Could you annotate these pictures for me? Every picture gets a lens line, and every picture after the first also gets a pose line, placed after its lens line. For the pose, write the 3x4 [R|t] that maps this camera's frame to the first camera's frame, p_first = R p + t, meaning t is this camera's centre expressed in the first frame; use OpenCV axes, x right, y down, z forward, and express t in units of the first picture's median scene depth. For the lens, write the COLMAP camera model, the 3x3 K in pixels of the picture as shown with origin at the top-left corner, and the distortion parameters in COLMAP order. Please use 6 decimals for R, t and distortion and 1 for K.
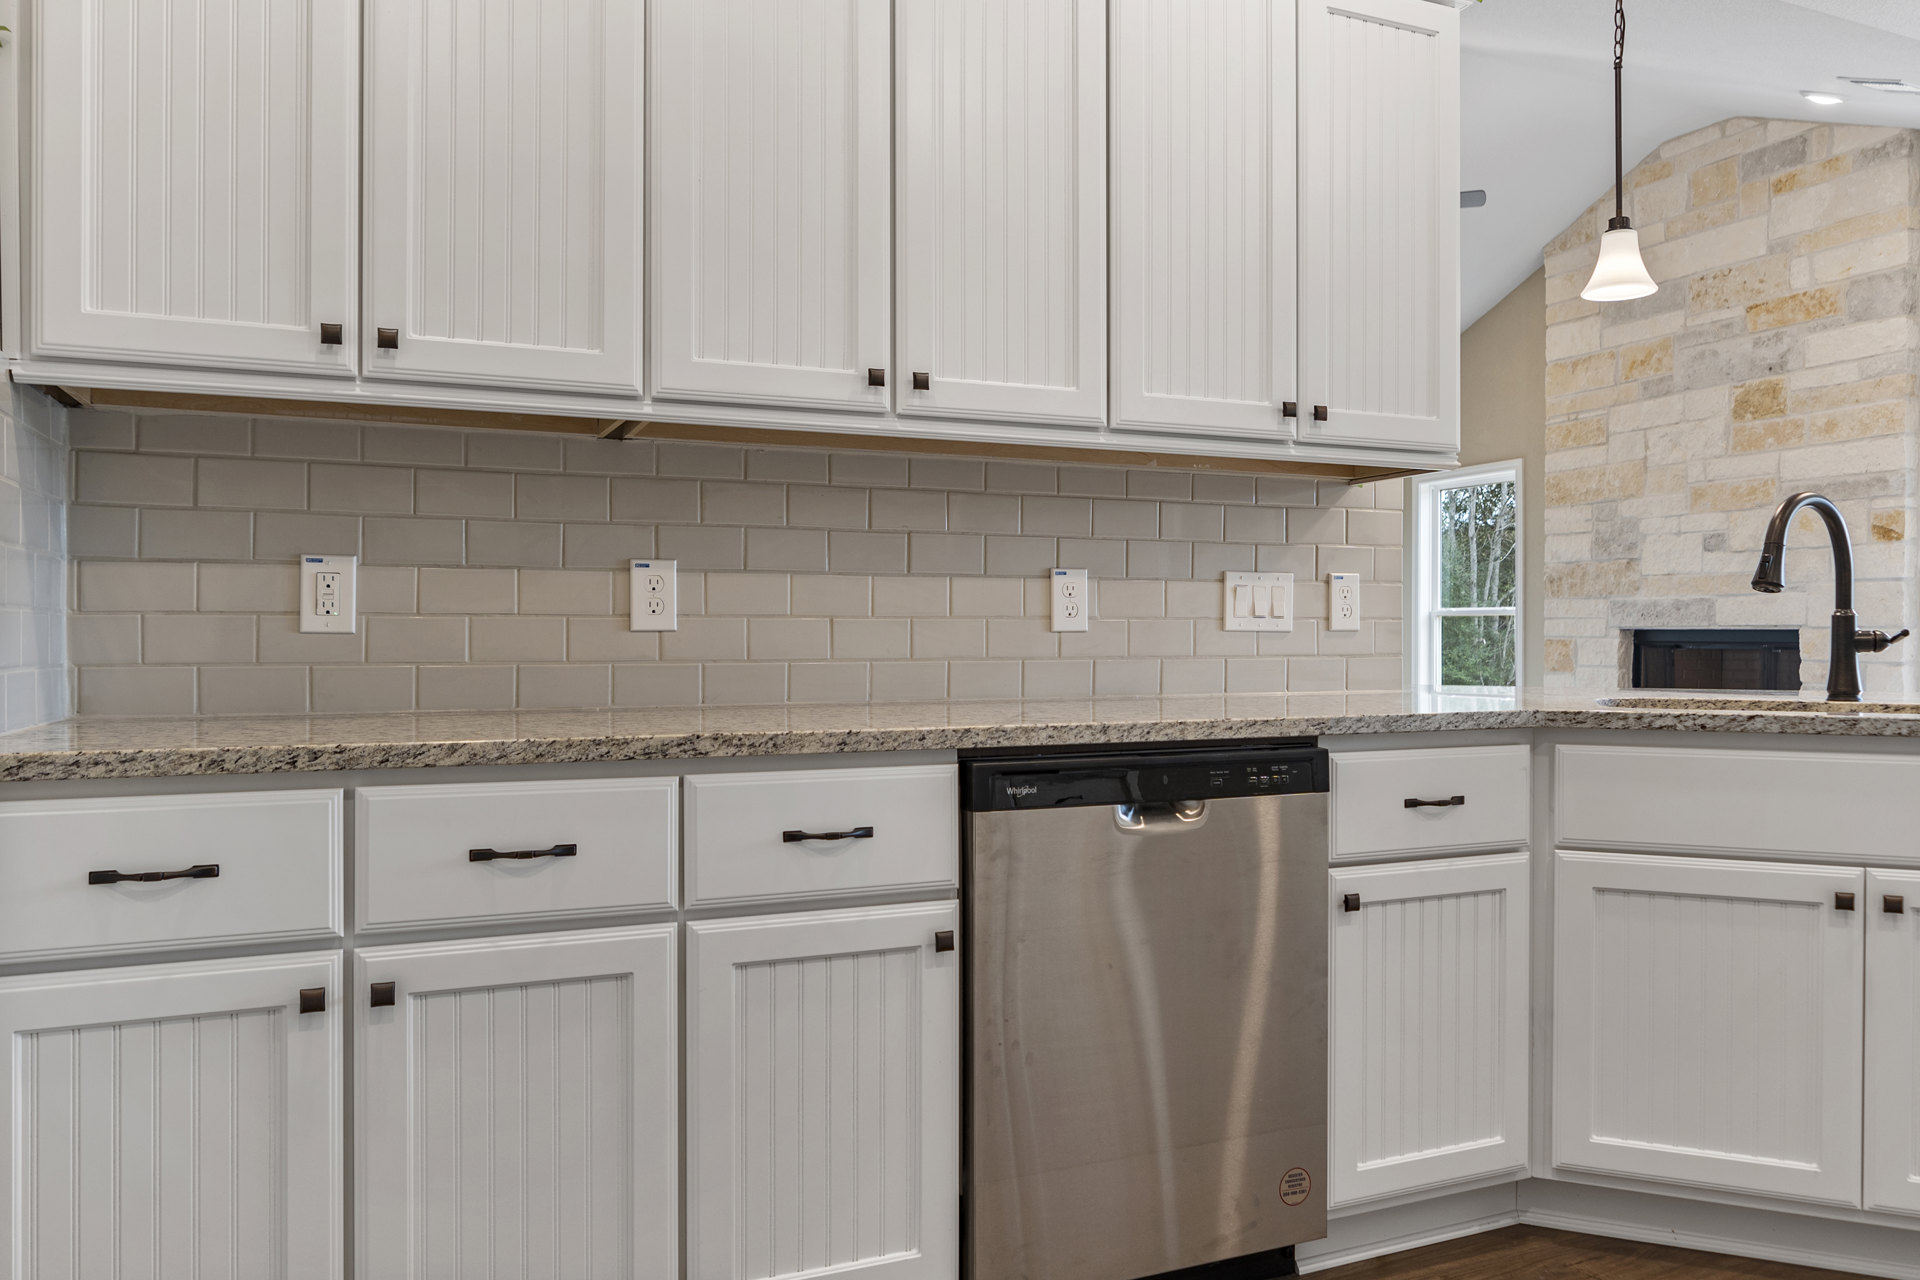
lens RADIAL K [[1349.7, 0, 977.2], [0, 1349.7, 636.4], [0, 0, 1]] dist [-0.008879, 0.005485]
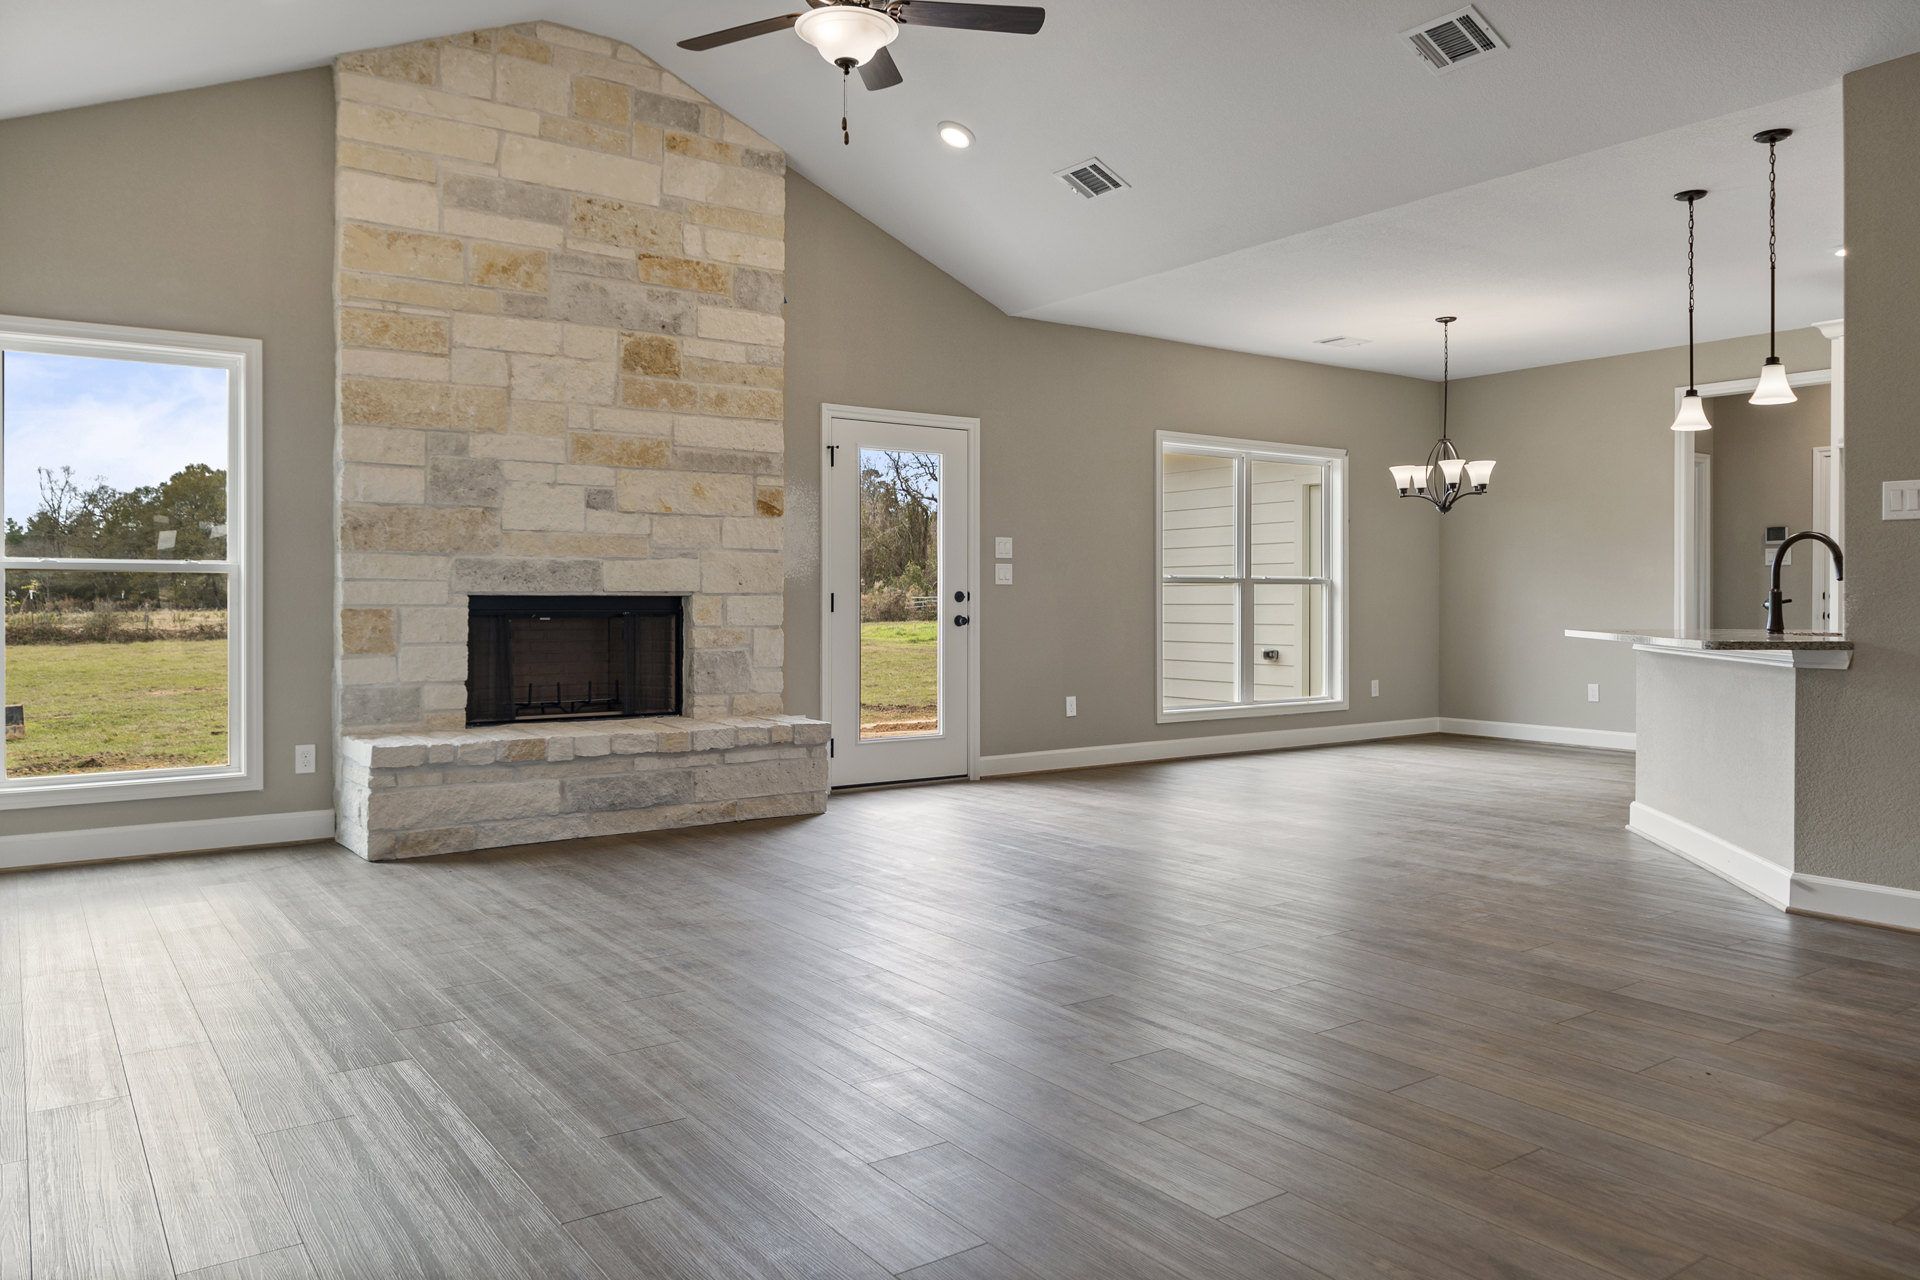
lens RADIAL K [[1337.9, 0, 960.1], [0, 1337.9, 600.9], [0, 0, 1]] dist [-0.005237, 0.000776]
pose [[-0.206192, -0.003618, 0.978505, -0.423718], [0.002598, 0.999988, 0.004245, -0.005358], [-0.978508, 0.003418, -0.206180, 1.055820]]
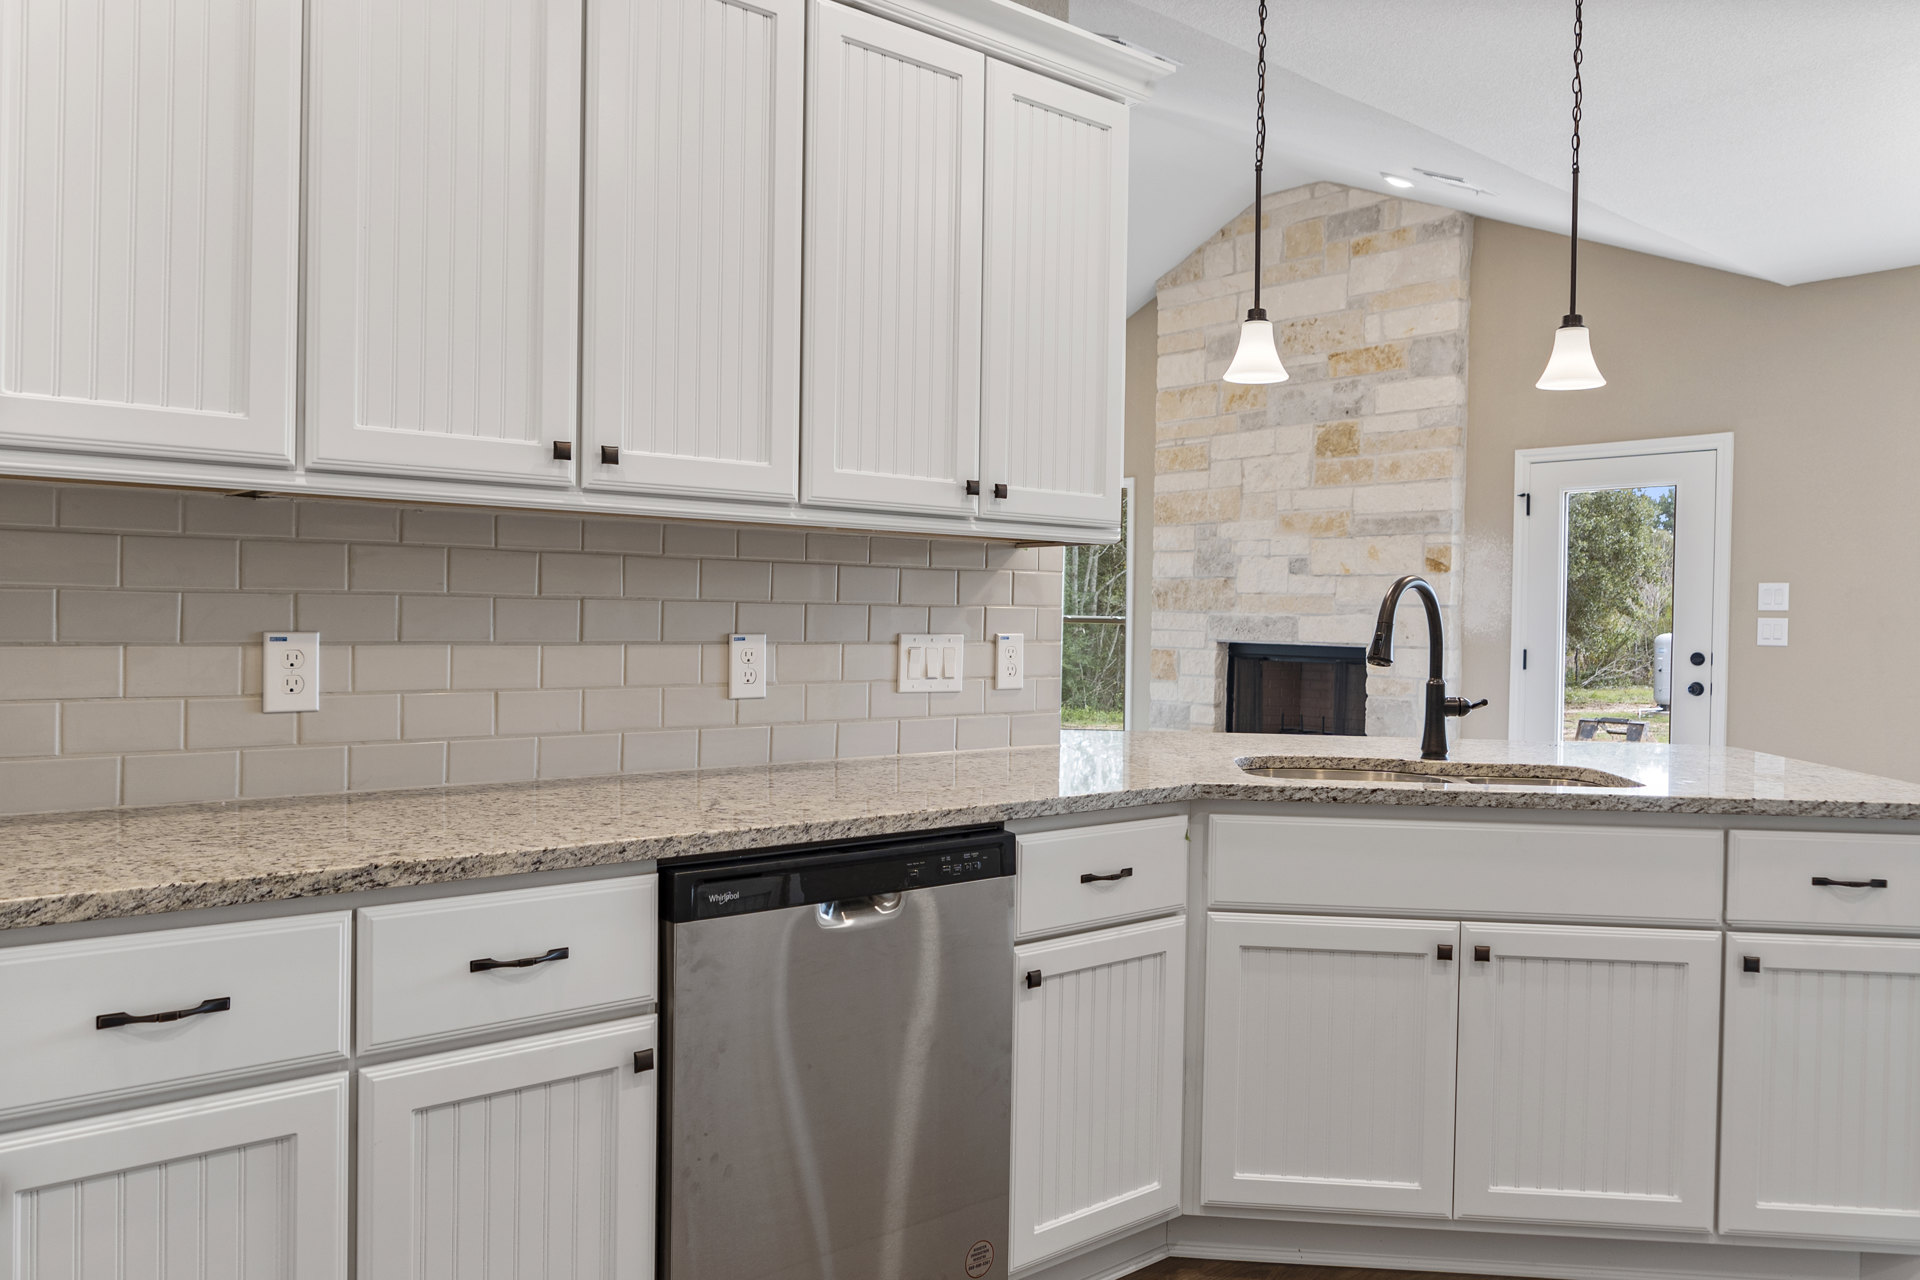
lens RADIAL K [[1363.4, 0, 969.9], [0, 1363.4, 630.9], [0, 0, 1]] dist [-0.005780, 0.003000]
pose [[0.960837, 0.011371, 0.276882, -0.021002], [-0.014714, 0.999842, 0.010002, -0.026642], [-0.276724, -0.013684, 0.960852, 0.002607]]
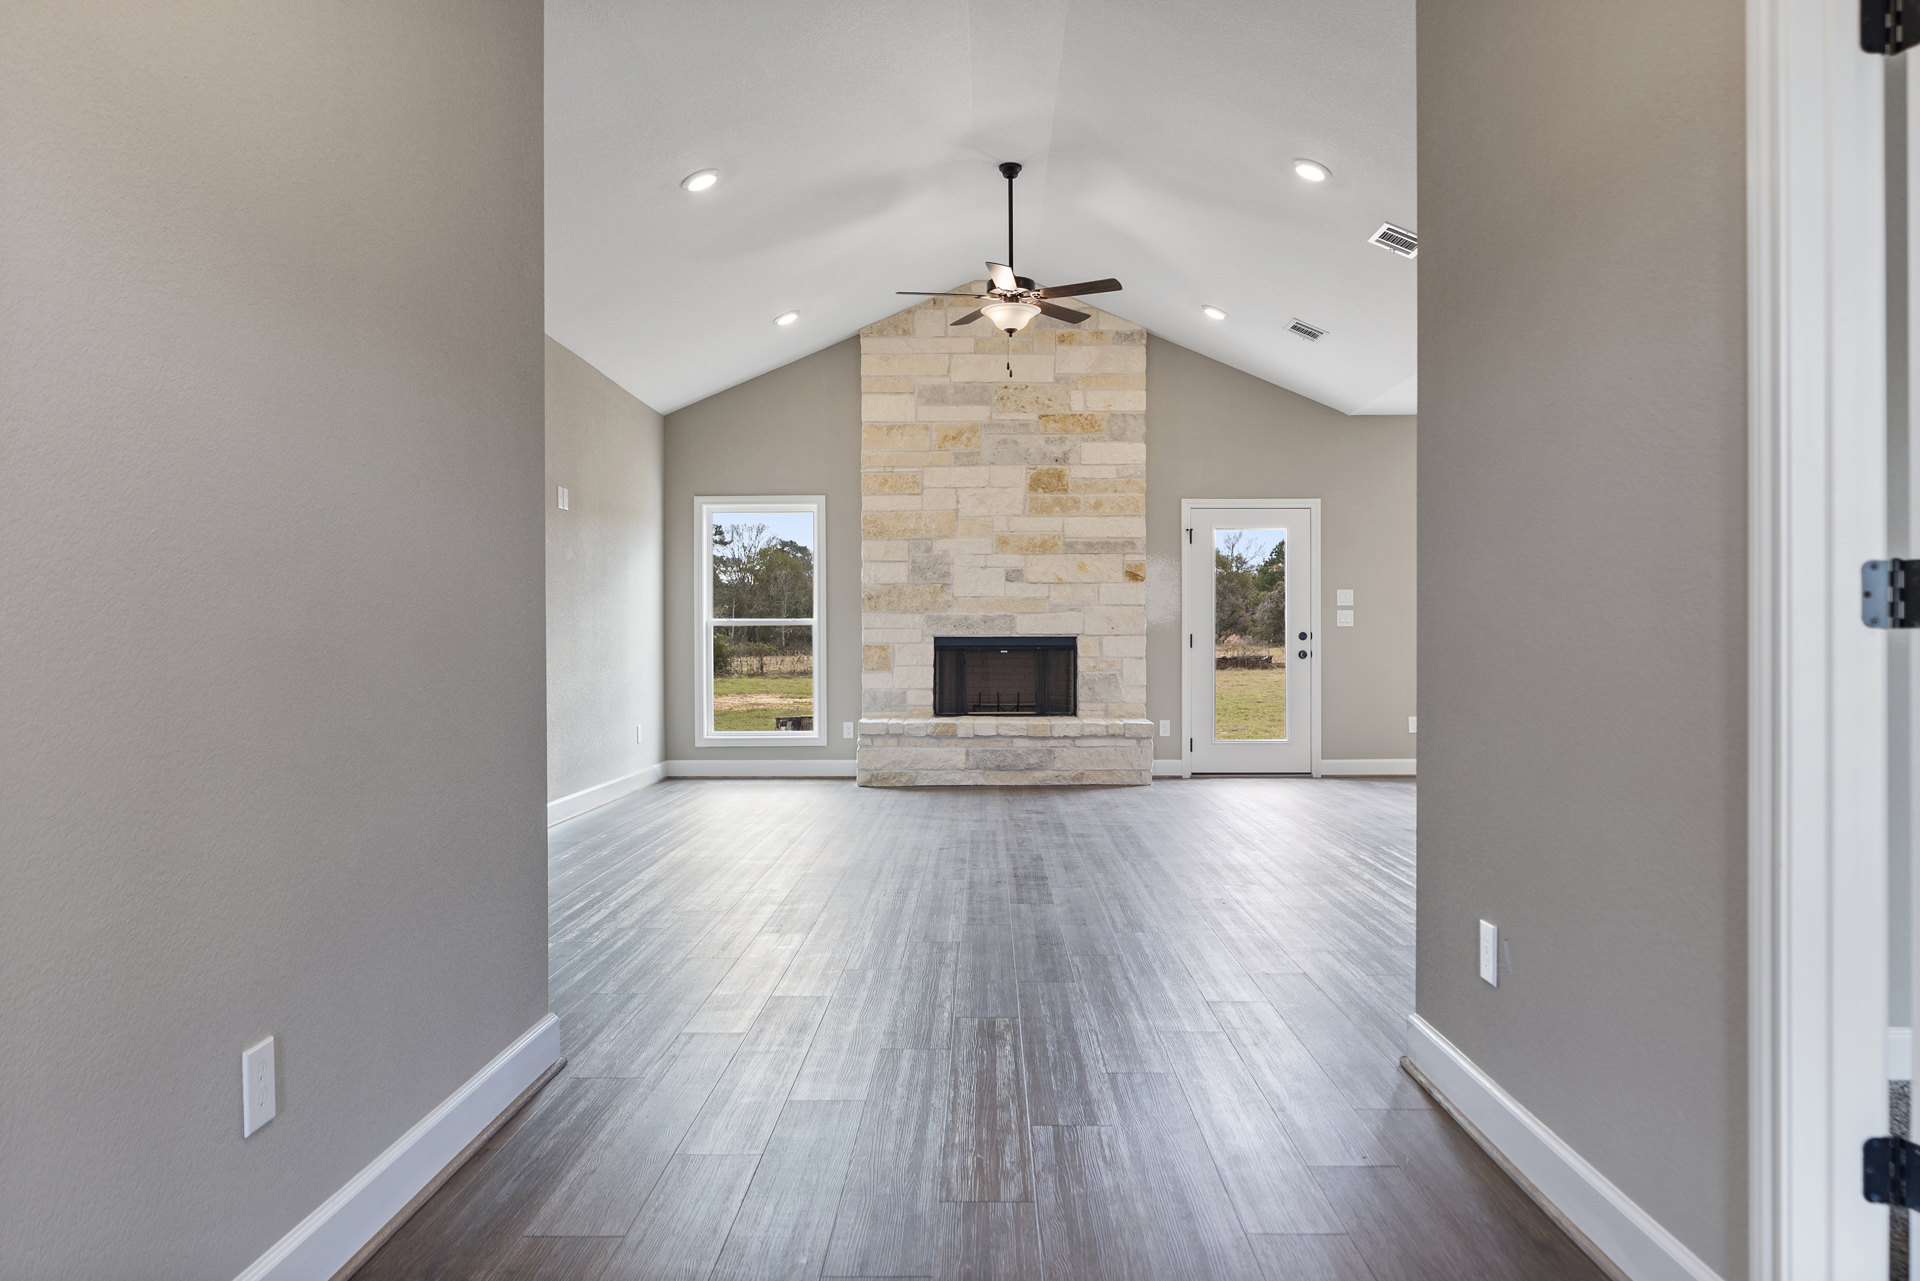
lens RADIAL K [[1331.2, 0, 979.5], [0, 1331.2, 645.7], [0, 0, 1]] dist [-0.006864, -0.000134]
pose [[0.405613, -0.008467, 0.914006, -0.834998], [0.007518, 0.999954, 0.005927, -0.004856], [-0.914014, 0.004467, 0.405658, 0.517425]]
